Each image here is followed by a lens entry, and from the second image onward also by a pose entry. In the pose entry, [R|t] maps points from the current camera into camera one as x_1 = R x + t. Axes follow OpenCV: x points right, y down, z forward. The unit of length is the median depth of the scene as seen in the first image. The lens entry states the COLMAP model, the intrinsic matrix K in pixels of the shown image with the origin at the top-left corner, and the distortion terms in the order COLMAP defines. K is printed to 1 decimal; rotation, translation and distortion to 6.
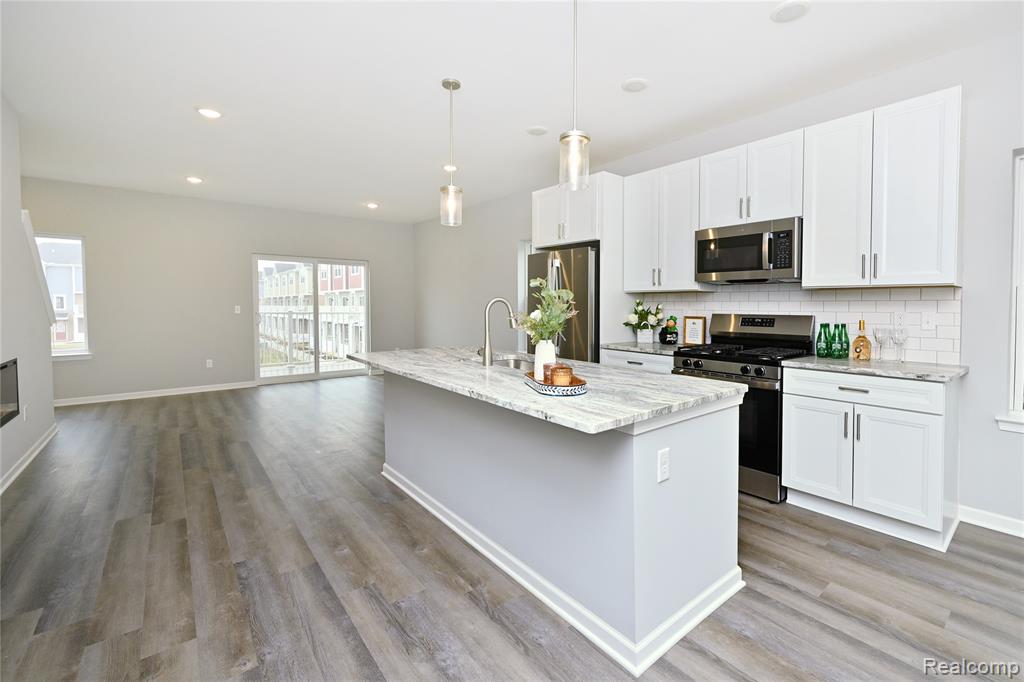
lens RADIAL K [[408.4, 0, 499.9], [0, 408.4, 312.1], [0, 0, 1]] dist [0.001571, 0.000389]
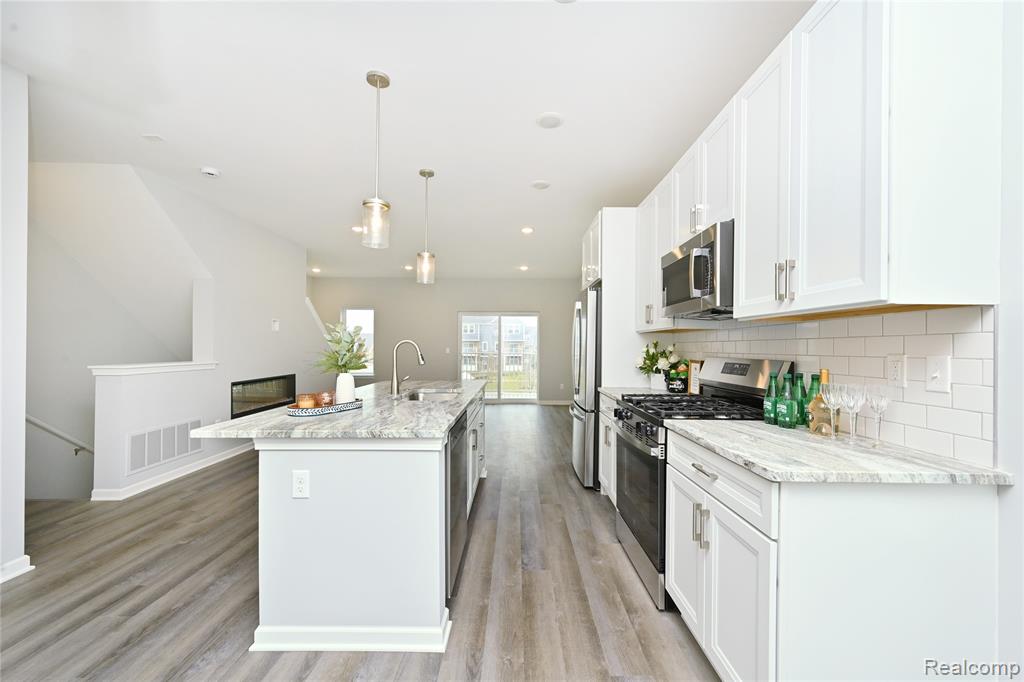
lens RADIAL K [[366.7, 0, 533.9], [0, 366.7, 336.2], [0, 0, 1]] dist [-0.000127, 0.000690]
pose [[0.805797, -0.018199, -0.591912, 0.812487], [-0.011686, 0.998844, -0.046619, 0.001311], [0.592077, 0.044482, 0.804653, 0.281491]]
